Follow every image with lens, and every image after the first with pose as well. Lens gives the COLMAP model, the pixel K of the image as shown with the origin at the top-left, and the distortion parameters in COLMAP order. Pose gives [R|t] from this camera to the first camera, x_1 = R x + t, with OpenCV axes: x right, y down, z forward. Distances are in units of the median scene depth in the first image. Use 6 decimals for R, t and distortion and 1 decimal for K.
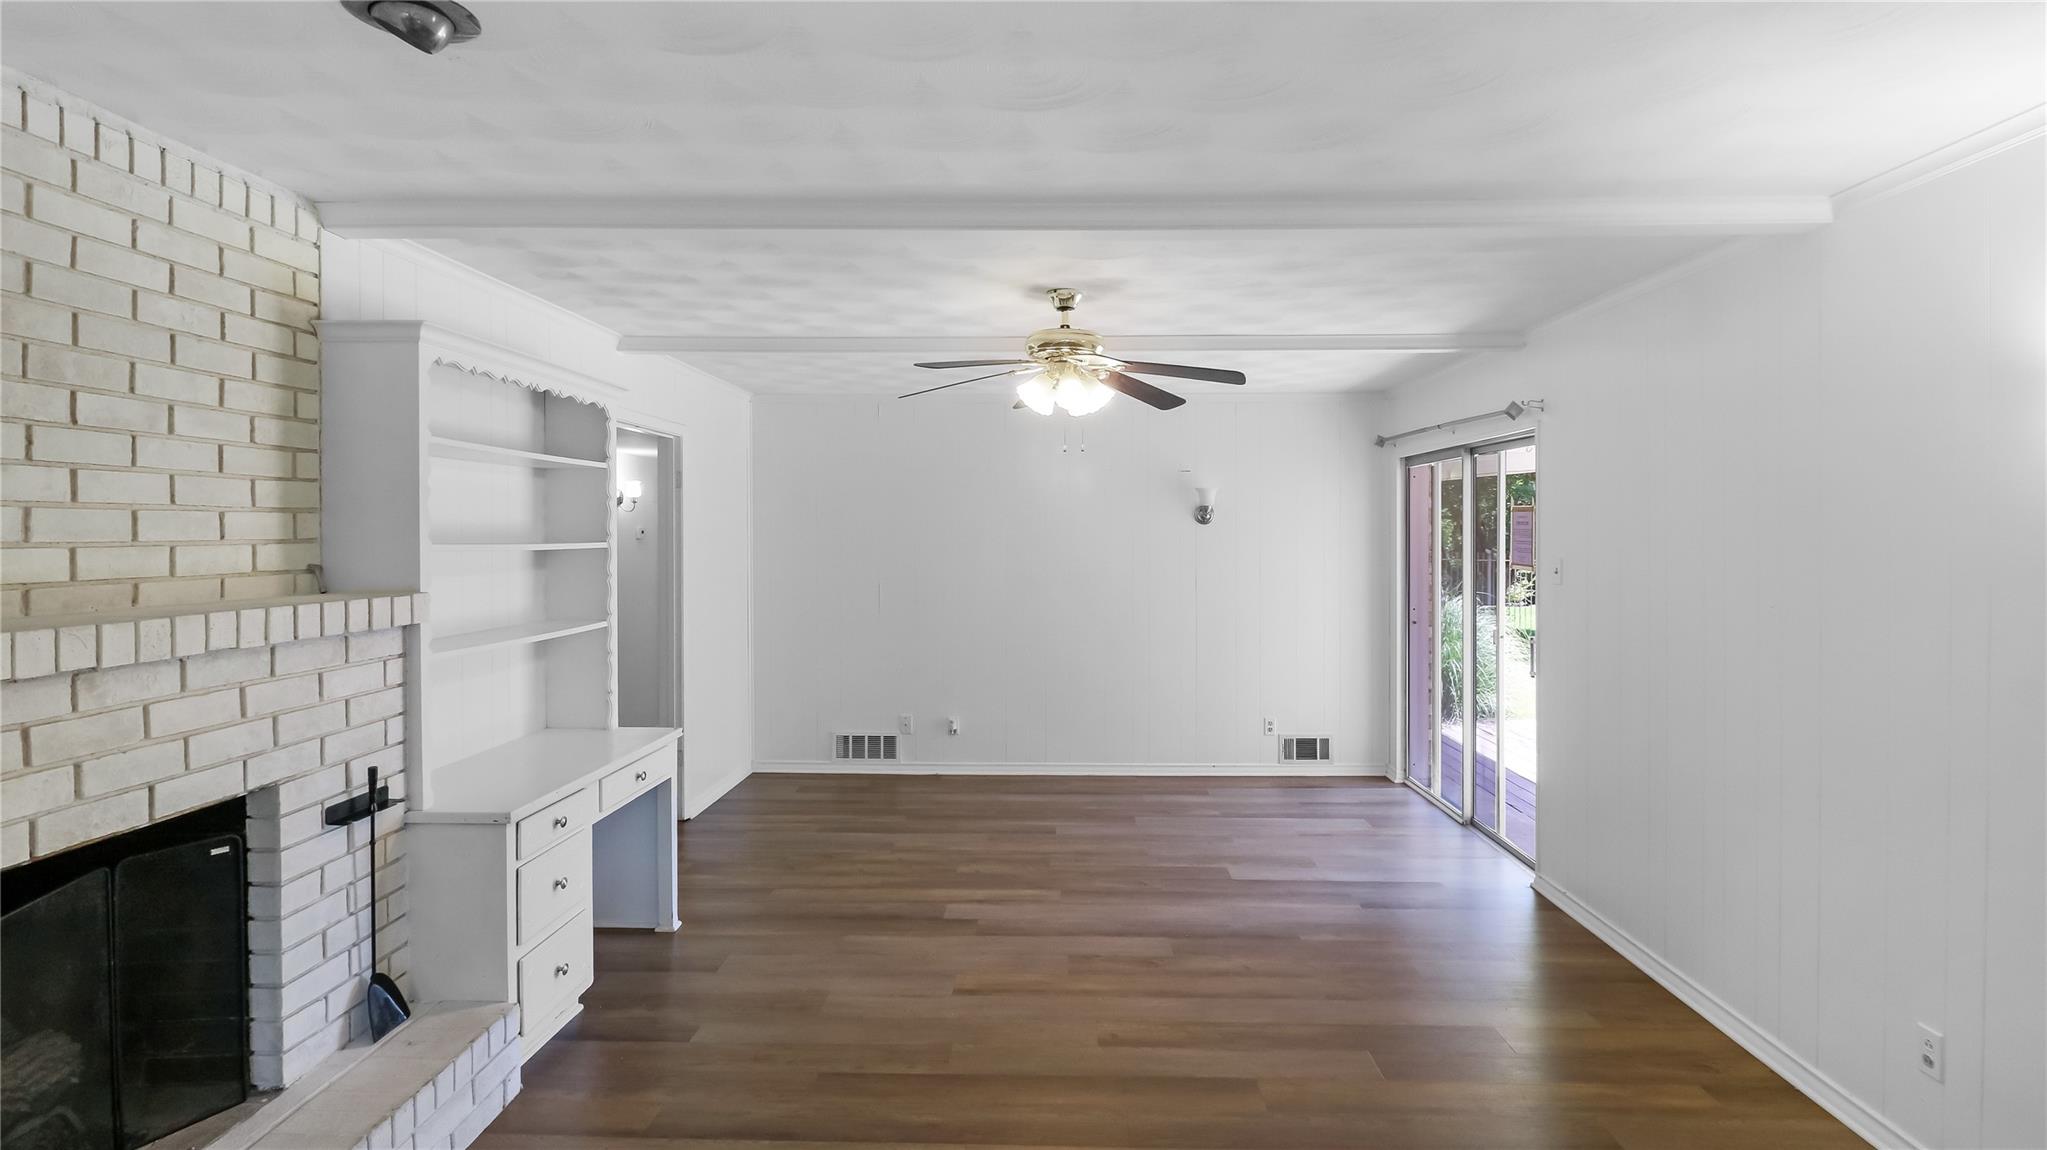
lens RADIAL K [[1004.3, 0, 1025.7], [0, 1004.3, 556.5], [0, 0, 1]] dist [0.007131, -0.005688]
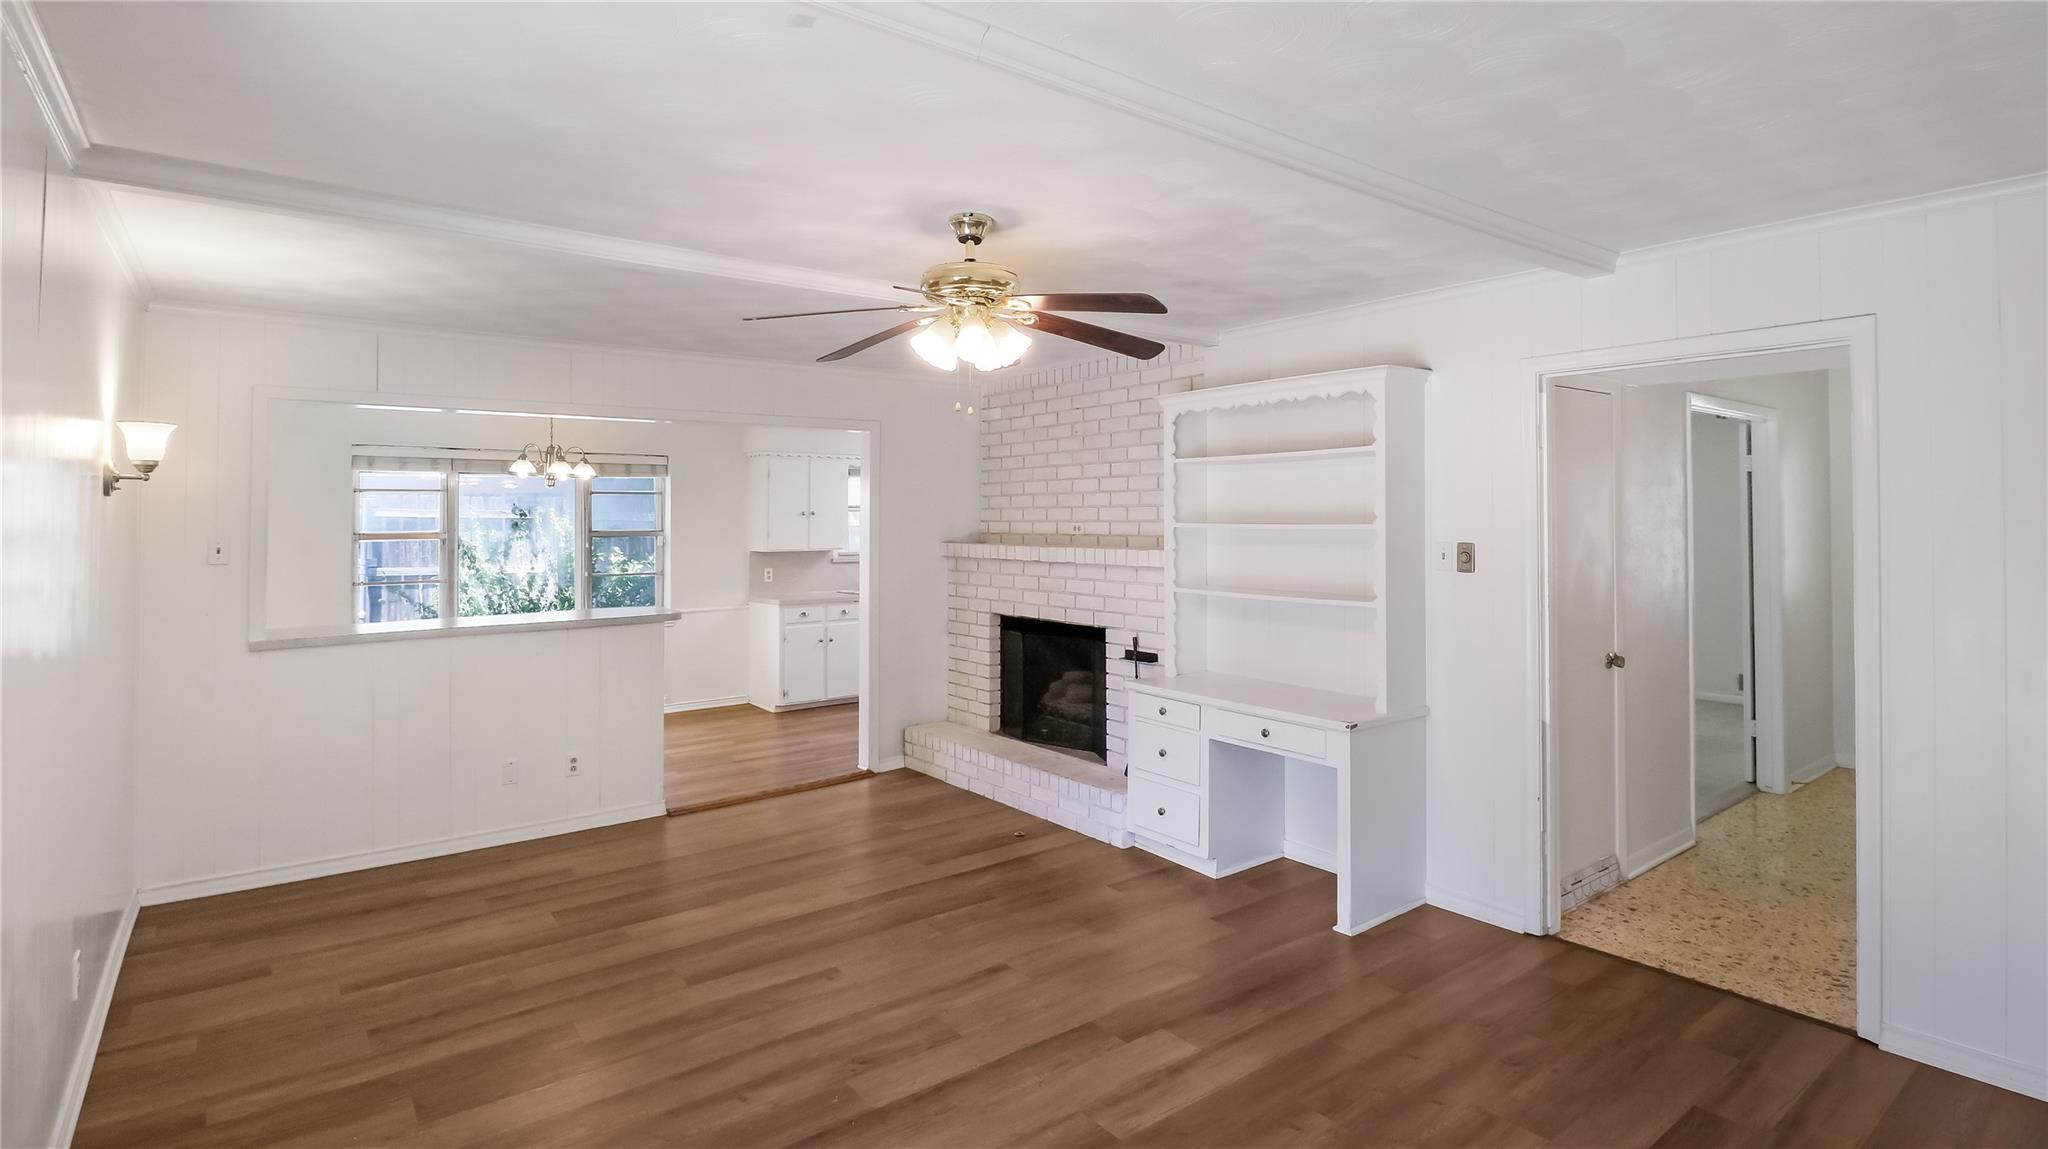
lens RADIAL K [[1004.8, 0, 1046.2], [0, 1004.8, 510.1], [0, 0, 1]] dist [0.007131, -0.005688]
pose [[-0.759948, 0.001229, -0.649983, 0.565642], [-0.009301, 0.999875, 0.012766, -0.044515], [0.649918, 0.015747, -0.759842, 1.804816]]
